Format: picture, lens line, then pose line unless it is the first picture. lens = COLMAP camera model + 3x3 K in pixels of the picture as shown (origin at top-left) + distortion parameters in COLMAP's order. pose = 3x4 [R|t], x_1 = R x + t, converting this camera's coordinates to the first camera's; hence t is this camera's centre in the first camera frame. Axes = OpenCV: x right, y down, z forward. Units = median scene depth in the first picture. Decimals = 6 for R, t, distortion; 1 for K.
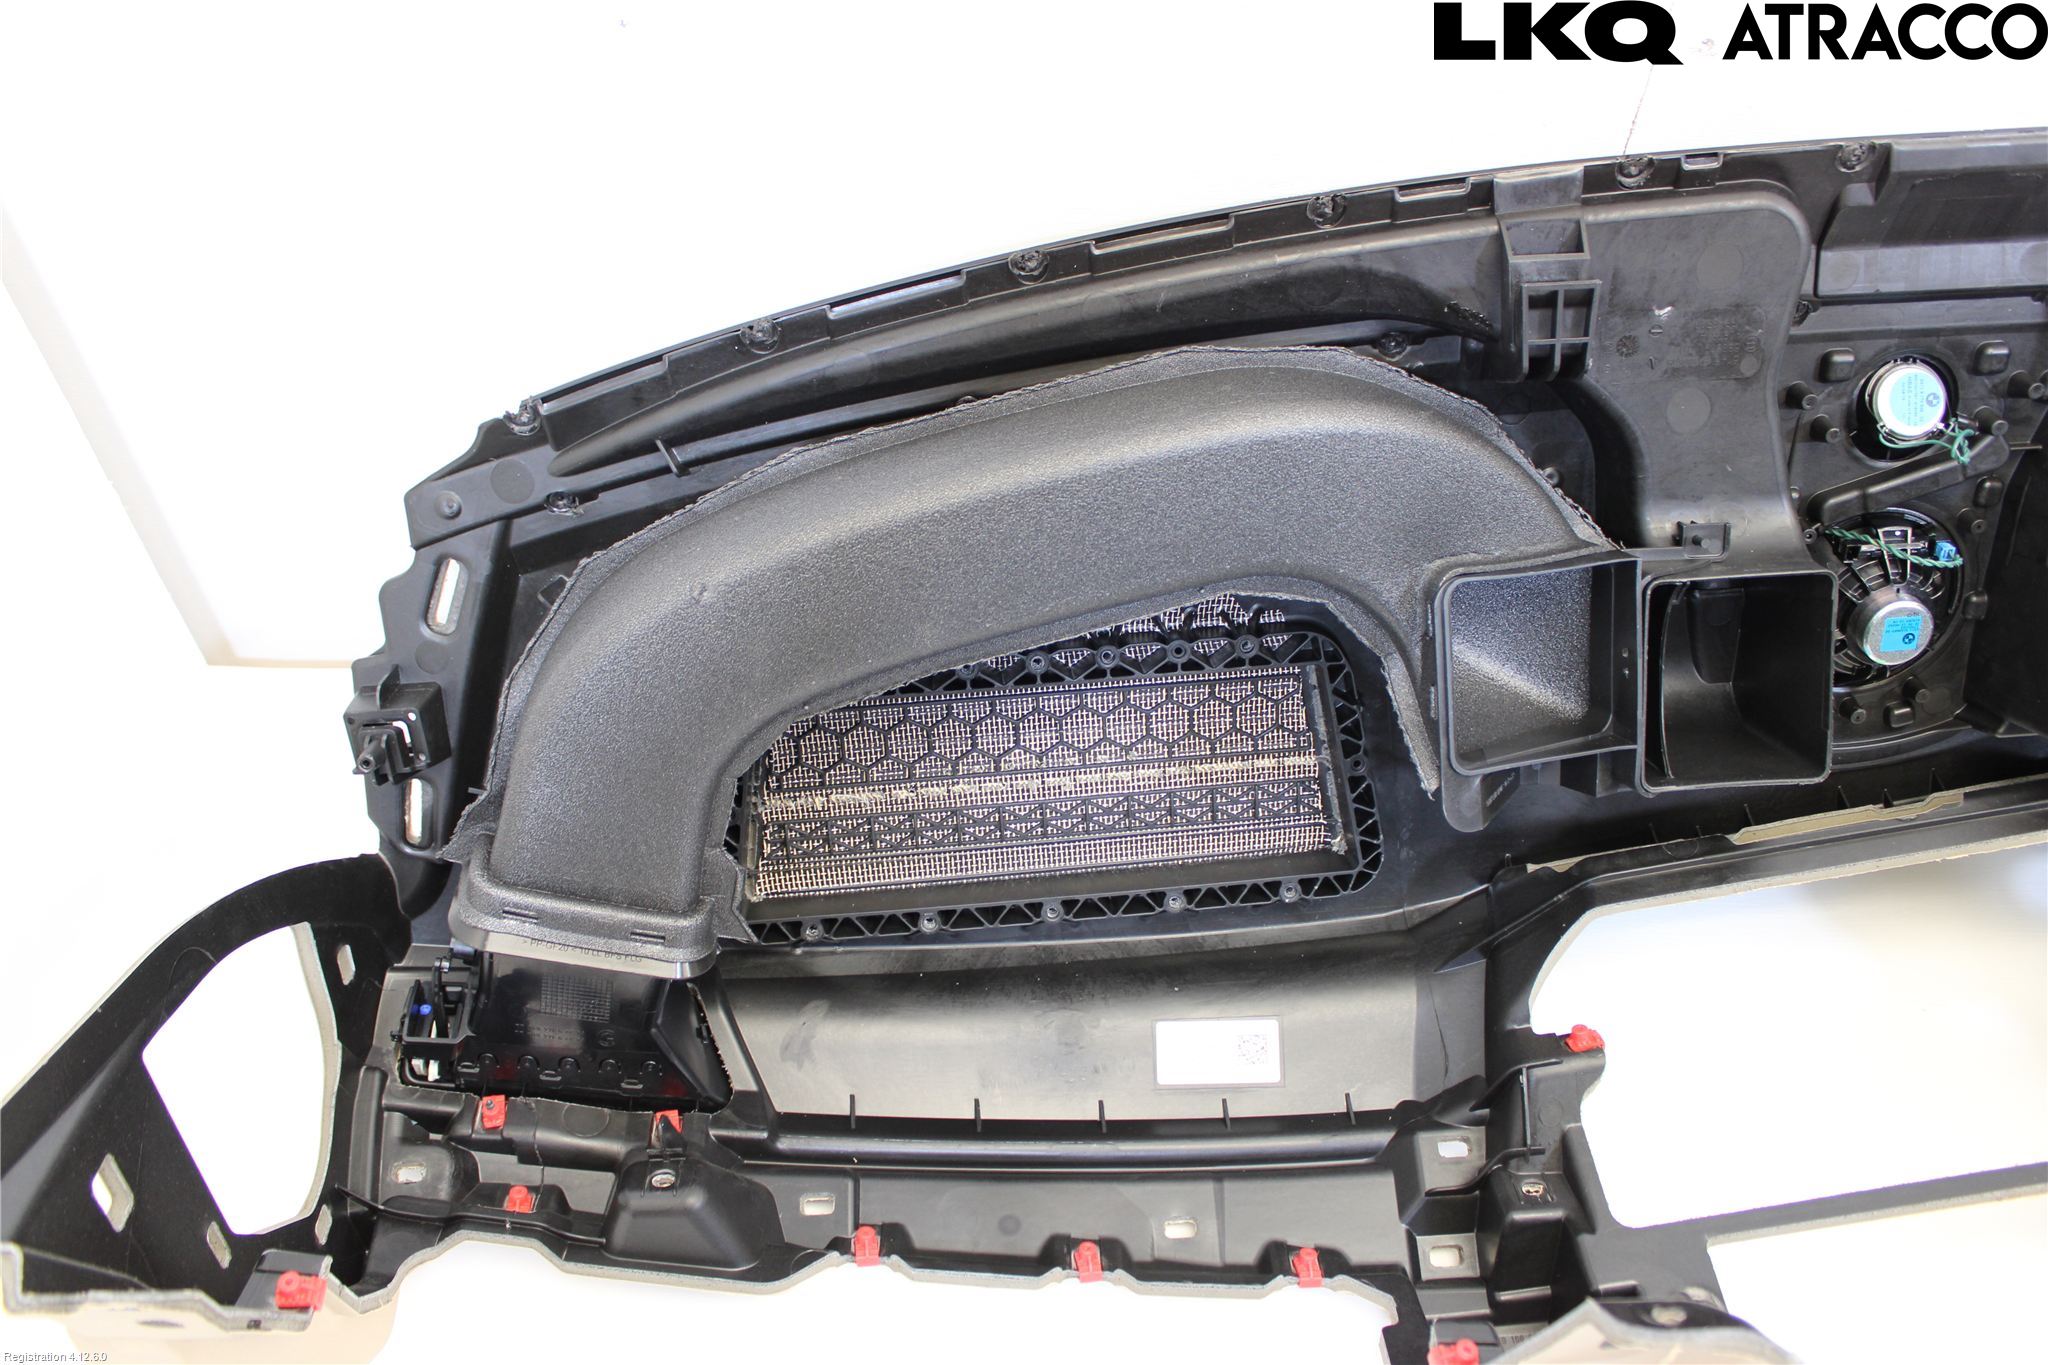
lens RADIAL K [[1738.0, 0, 1004.5], [0, 1738.0, 680.2], [0, 0, 1]] dist [-0.138201, 0.093927]
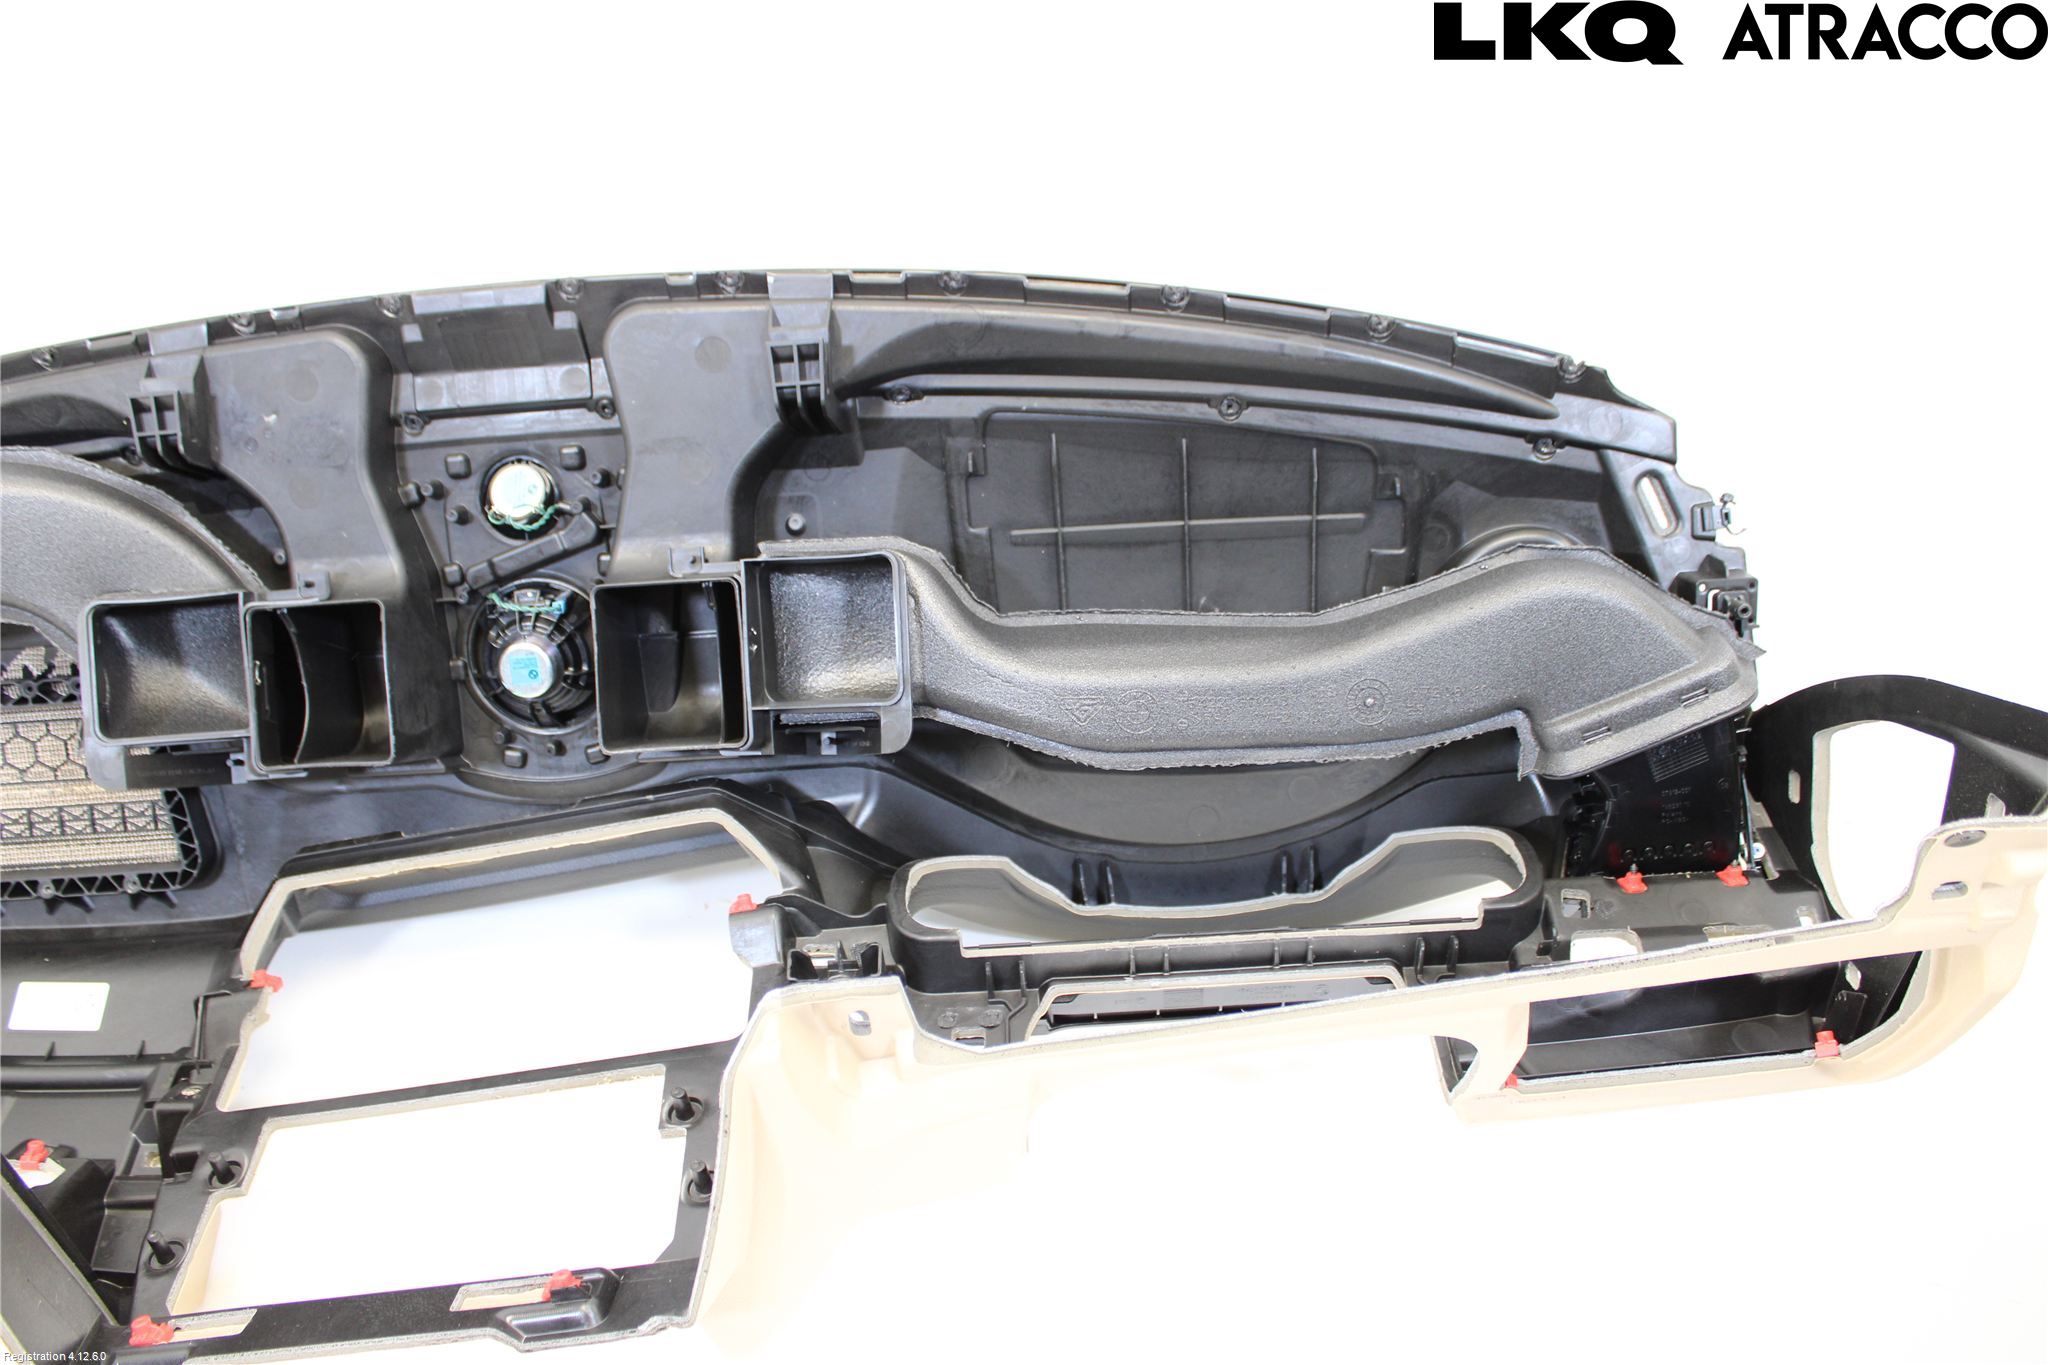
lens RADIAL K [[1738.0, 0, 1026.7], [0, 1738.0, 677.4], [0, 0, 1]] dist [-0.138201, 0.093927]
pose [[0.998939, 0.005659, -0.045694, 1.007451], [-0.016050, 0.972971, -0.230370, 0.283109], [0.043156, 0.230859, 0.972030, -0.265209]]
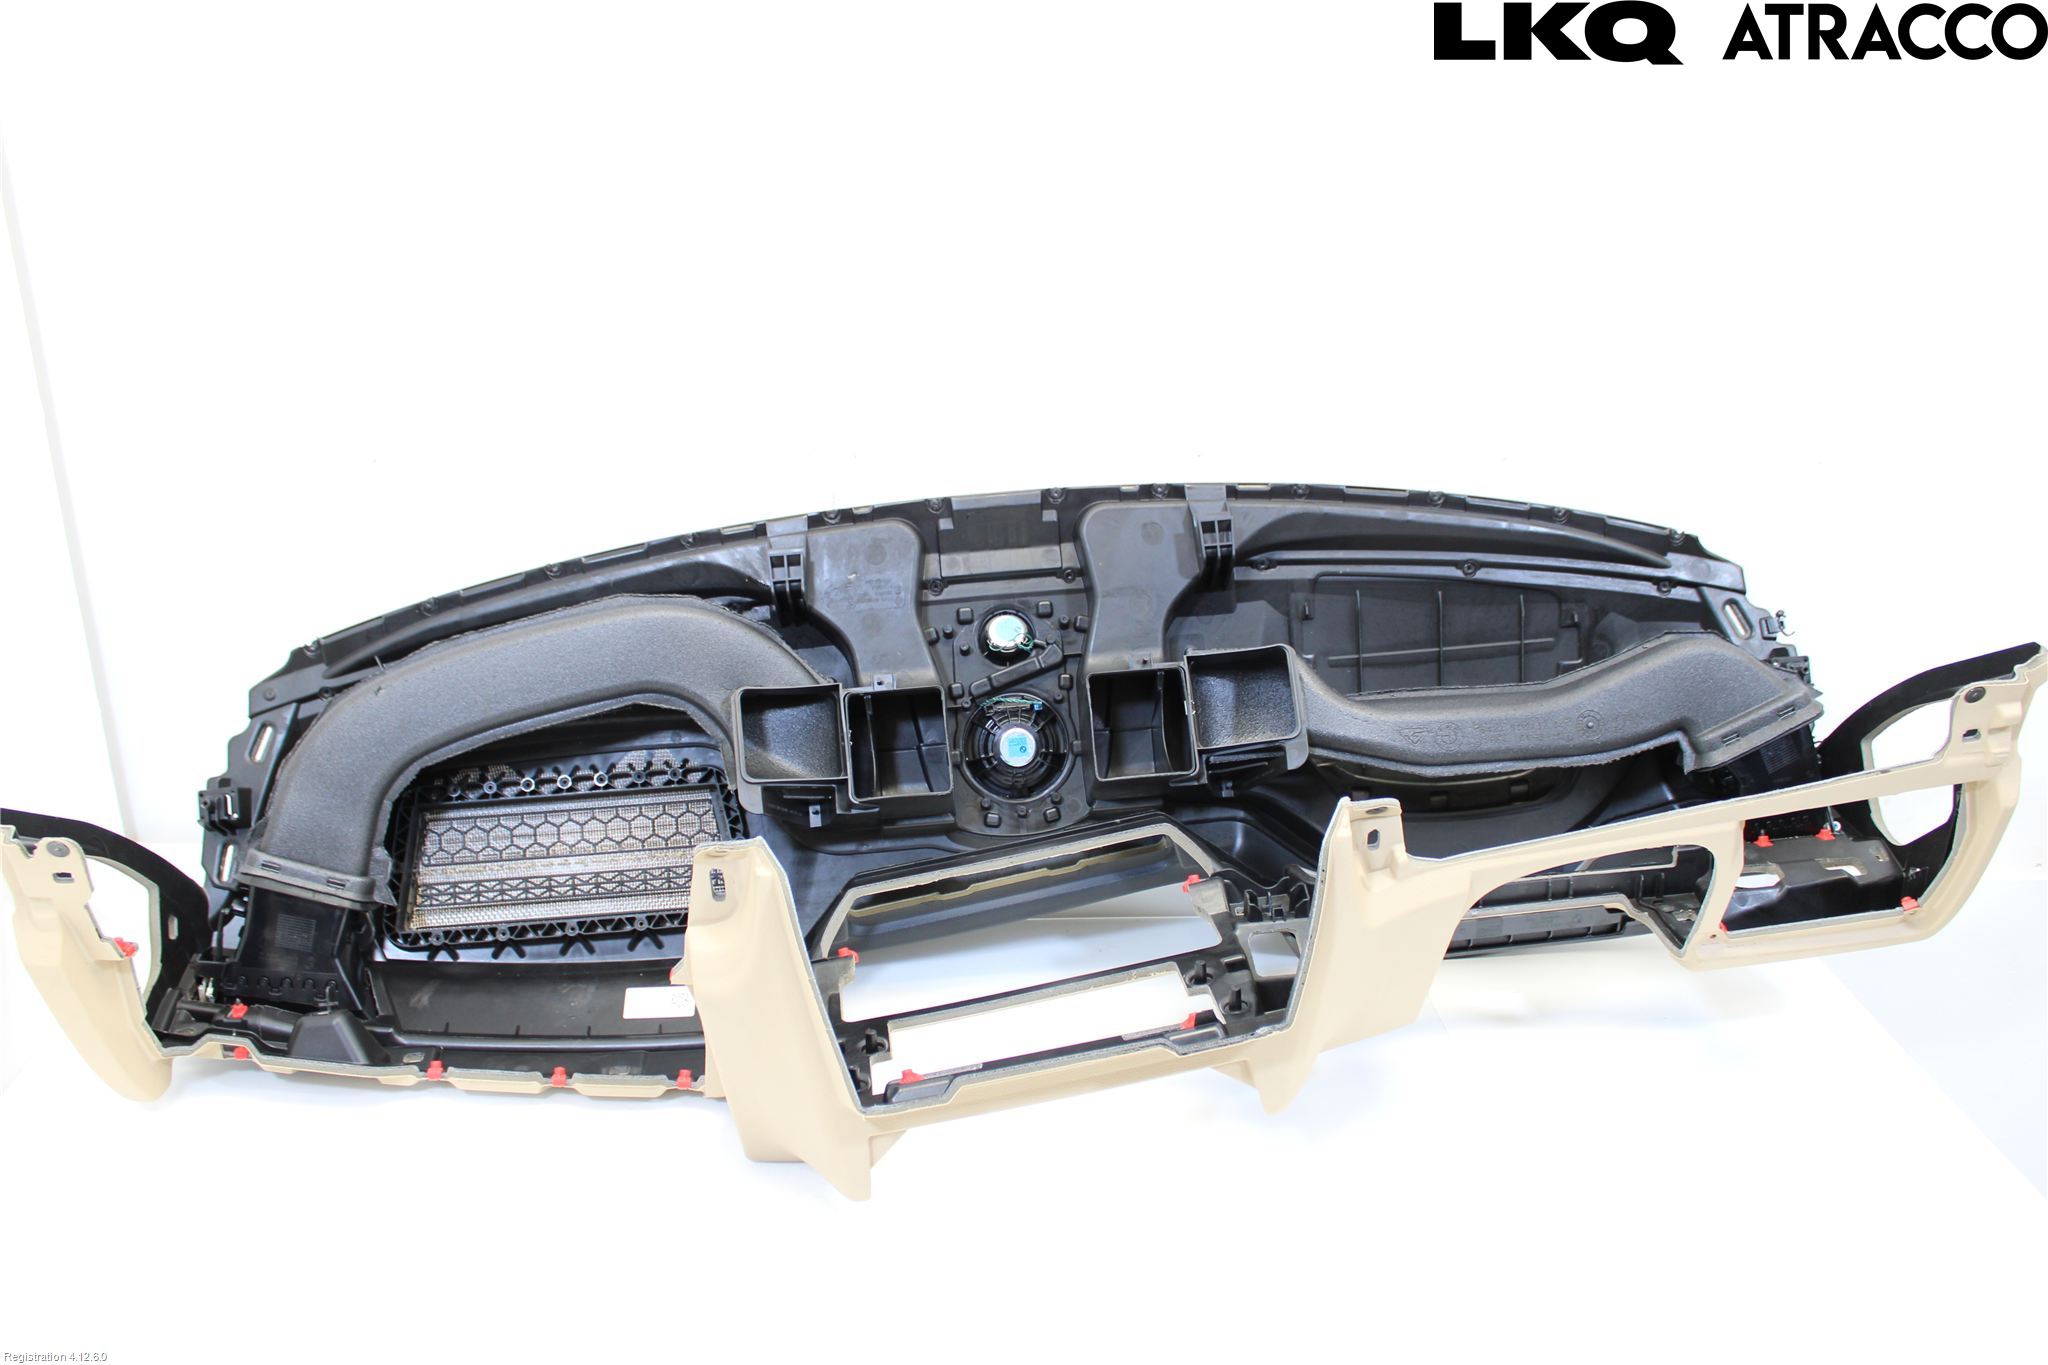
lens RADIAL K [[1770.9, 0, 1030.5], [0, 1770.9, 674.2], [0, 0, 1]] dist [-0.125175, 0.066005]
pose [[0.999194, -0.023464, 0.032566, 0.500535], [0.036670, 0.863526, -0.502969, 0.932932], [-0.016320, 0.503758, 0.863691, -0.782479]]
